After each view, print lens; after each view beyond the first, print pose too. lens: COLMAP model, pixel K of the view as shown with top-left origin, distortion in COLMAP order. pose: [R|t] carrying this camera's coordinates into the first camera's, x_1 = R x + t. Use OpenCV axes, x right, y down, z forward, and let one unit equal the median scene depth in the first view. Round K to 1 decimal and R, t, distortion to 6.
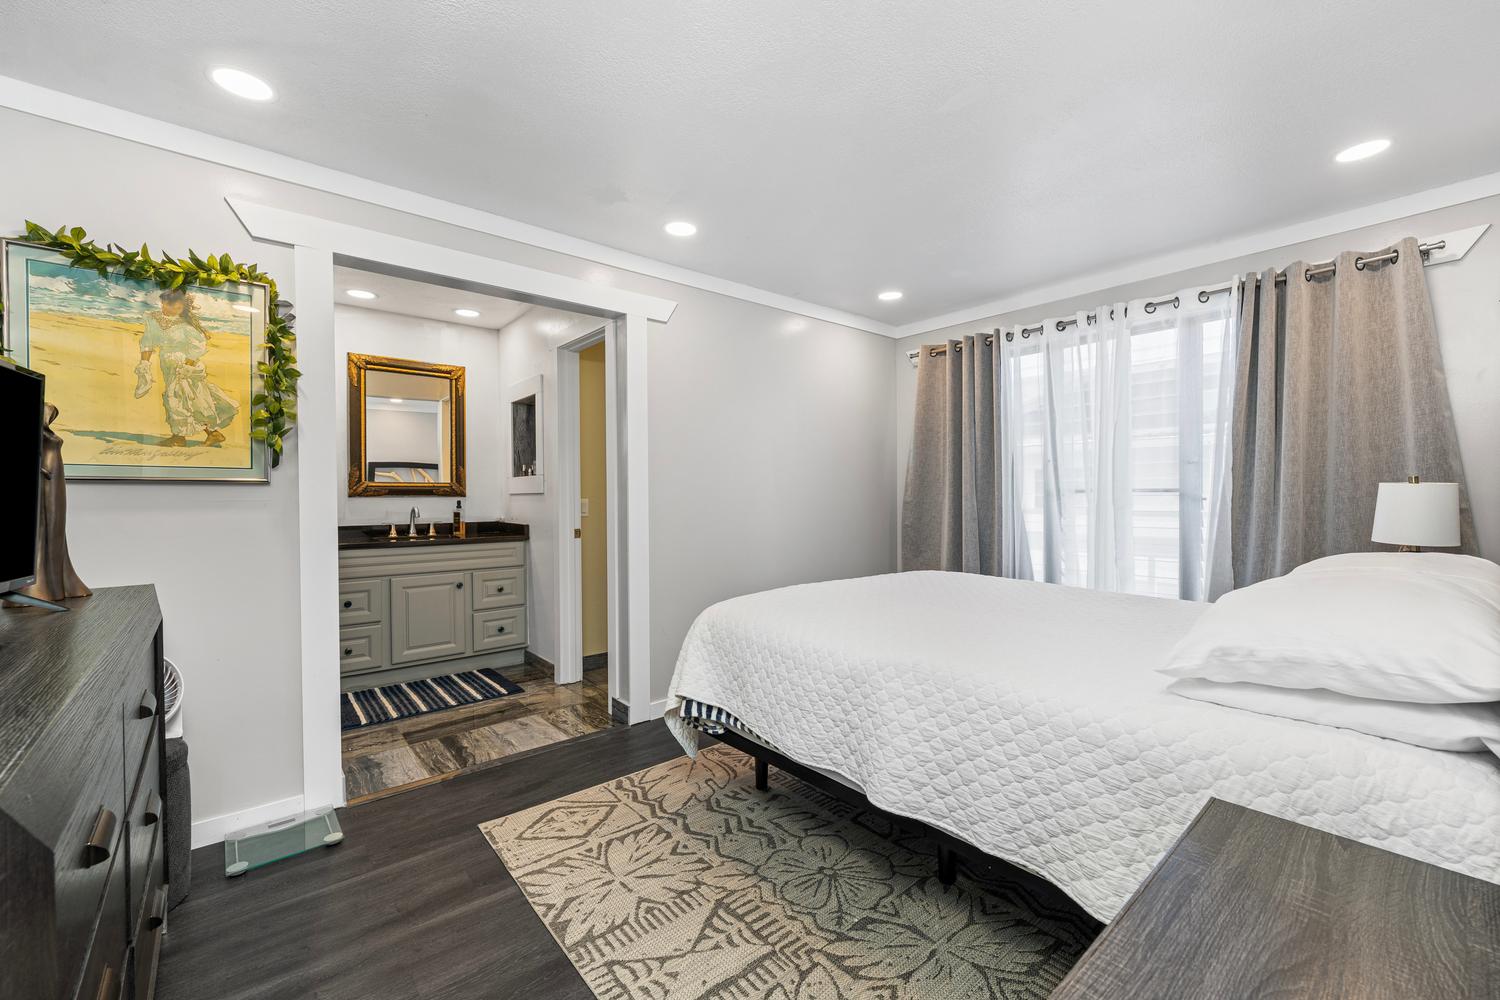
lens RADIAL K [[609.4, 0, 750.0], [0, 609.4, 500.0], [0, 0, 1]] dist [0.002108, 0.000075]
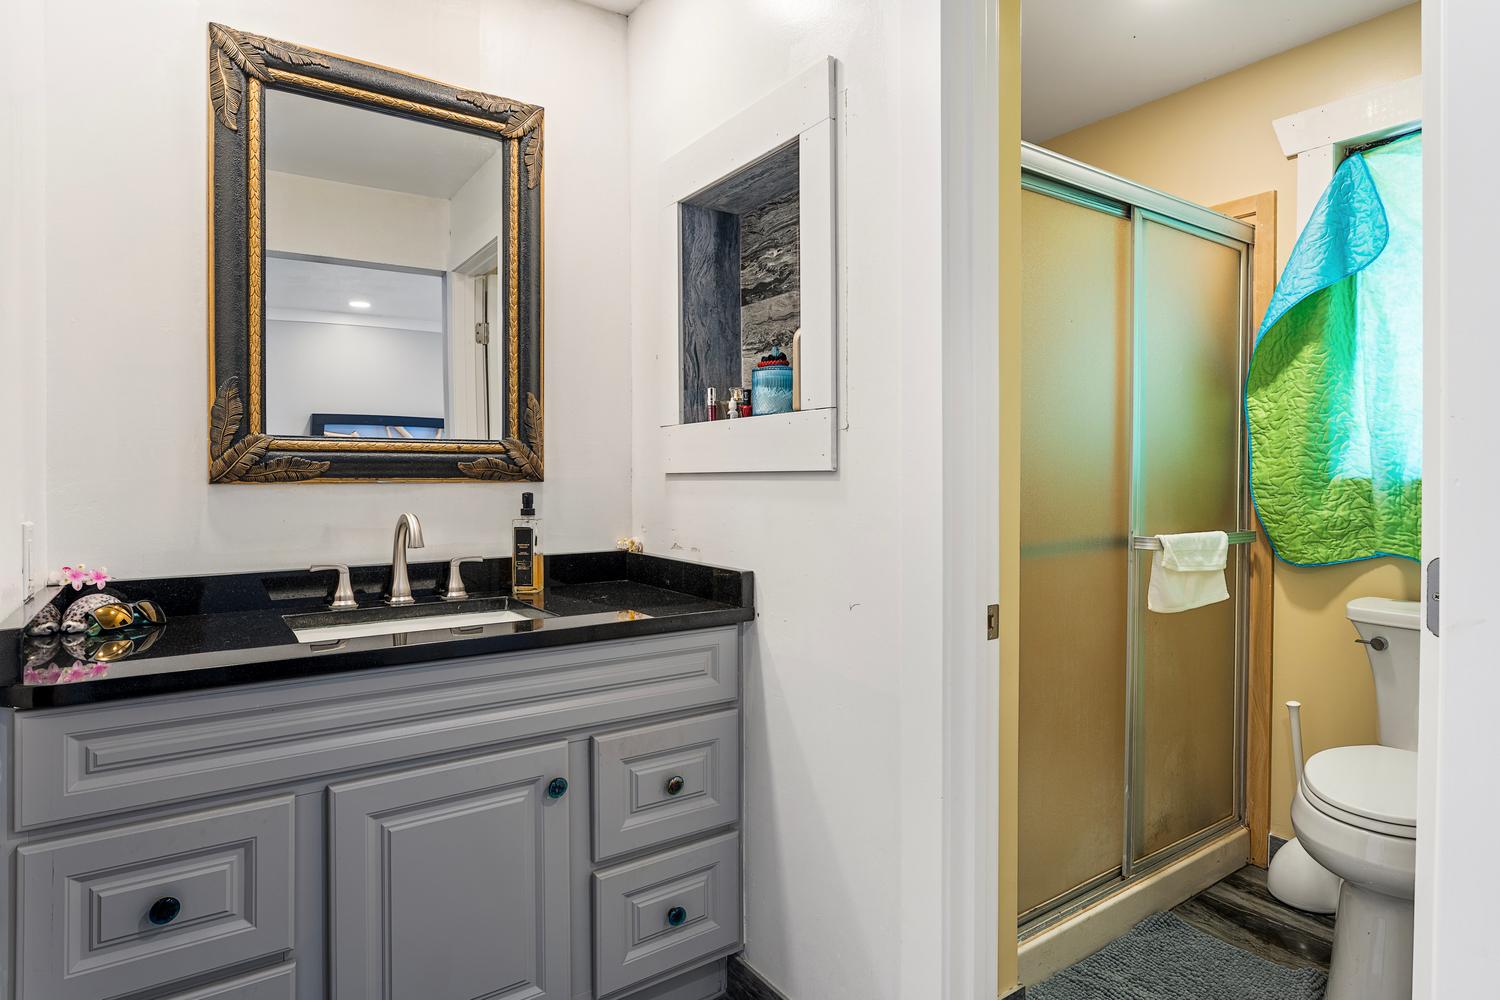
lens RADIAL K [[842.0, 0, 745.5], [0, 842.0, 474.1], [0, 0, 1]] dist [-0.002956, 0.000066]
pose [[0.995147, 0.001798, -0.098383, -0.321882], [-0.002572, 0.999967, -0.007740, -0.006334], [0.098366, 0.007955, 0.995119, 0.563481]]
